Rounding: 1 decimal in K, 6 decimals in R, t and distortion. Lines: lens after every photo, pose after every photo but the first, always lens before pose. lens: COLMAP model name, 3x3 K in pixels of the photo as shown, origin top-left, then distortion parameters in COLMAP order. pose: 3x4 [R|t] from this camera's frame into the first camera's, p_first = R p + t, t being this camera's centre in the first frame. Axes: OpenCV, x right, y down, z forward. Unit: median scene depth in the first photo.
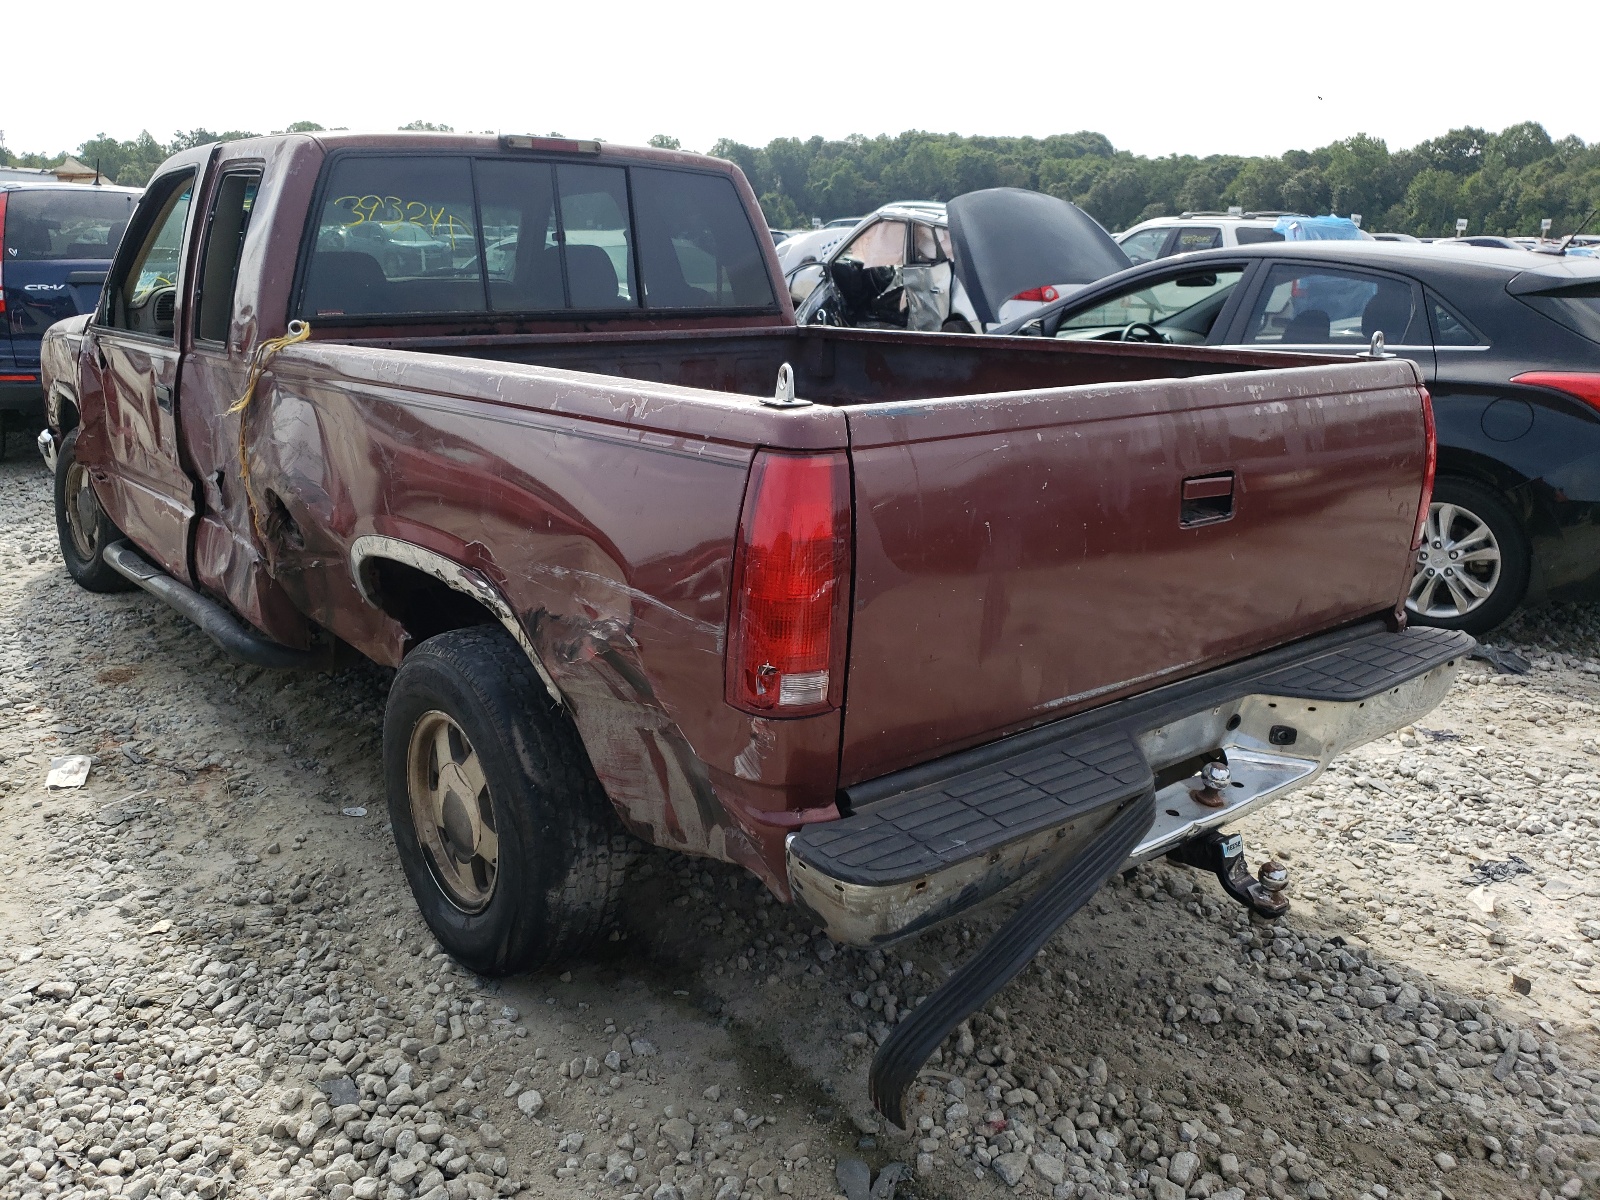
lens RADIAL K [[1217.1, 0, 800.0], [0, 1217.1, 600.0], [0, 0, 1]] dist [-0.001752, -0.000329]
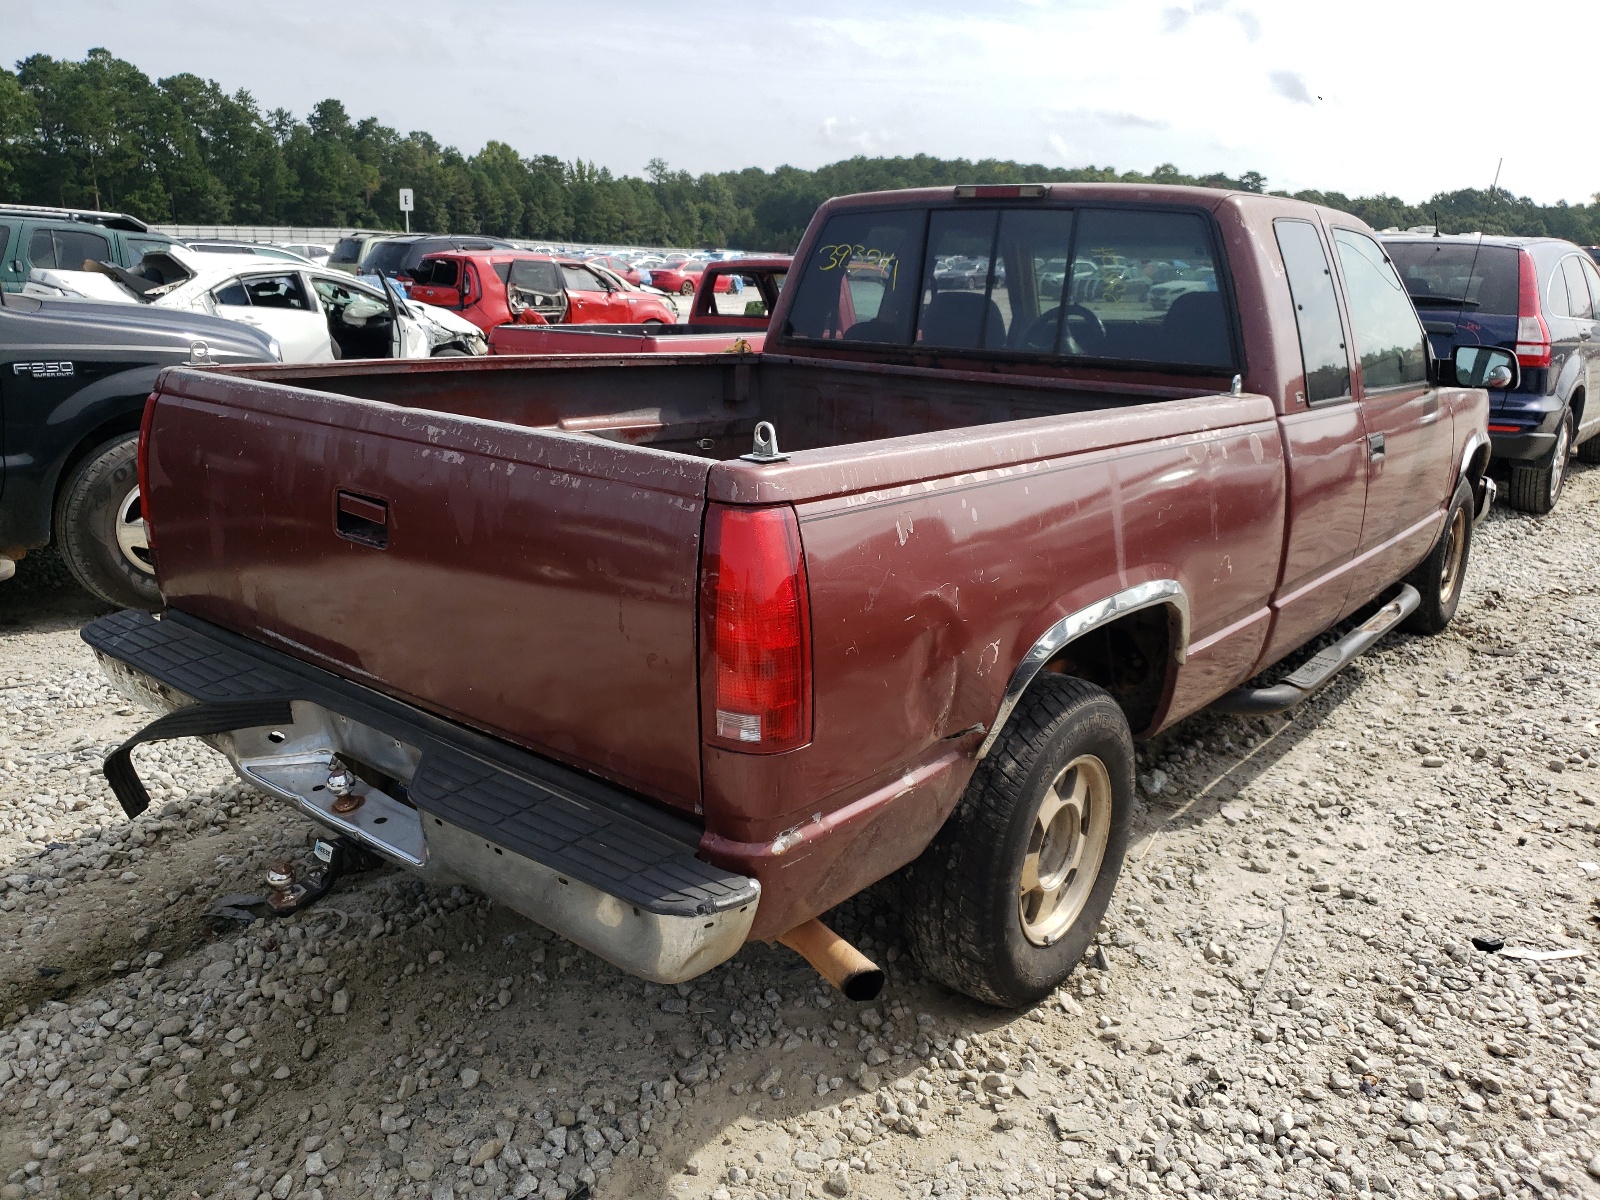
lens RADIAL K [[1217.1, 0, 800.0], [0, 1217.1, 600.0], [0, 0, 1]] dist [-0.001752, -0.000329]
pose [[0.240779, 0.272231, -0.931620, 1.284284], [-0.288754, 0.936488, 0.199025, -0.303257], [0.926632, 0.221088, 0.304095, 0.952496]]
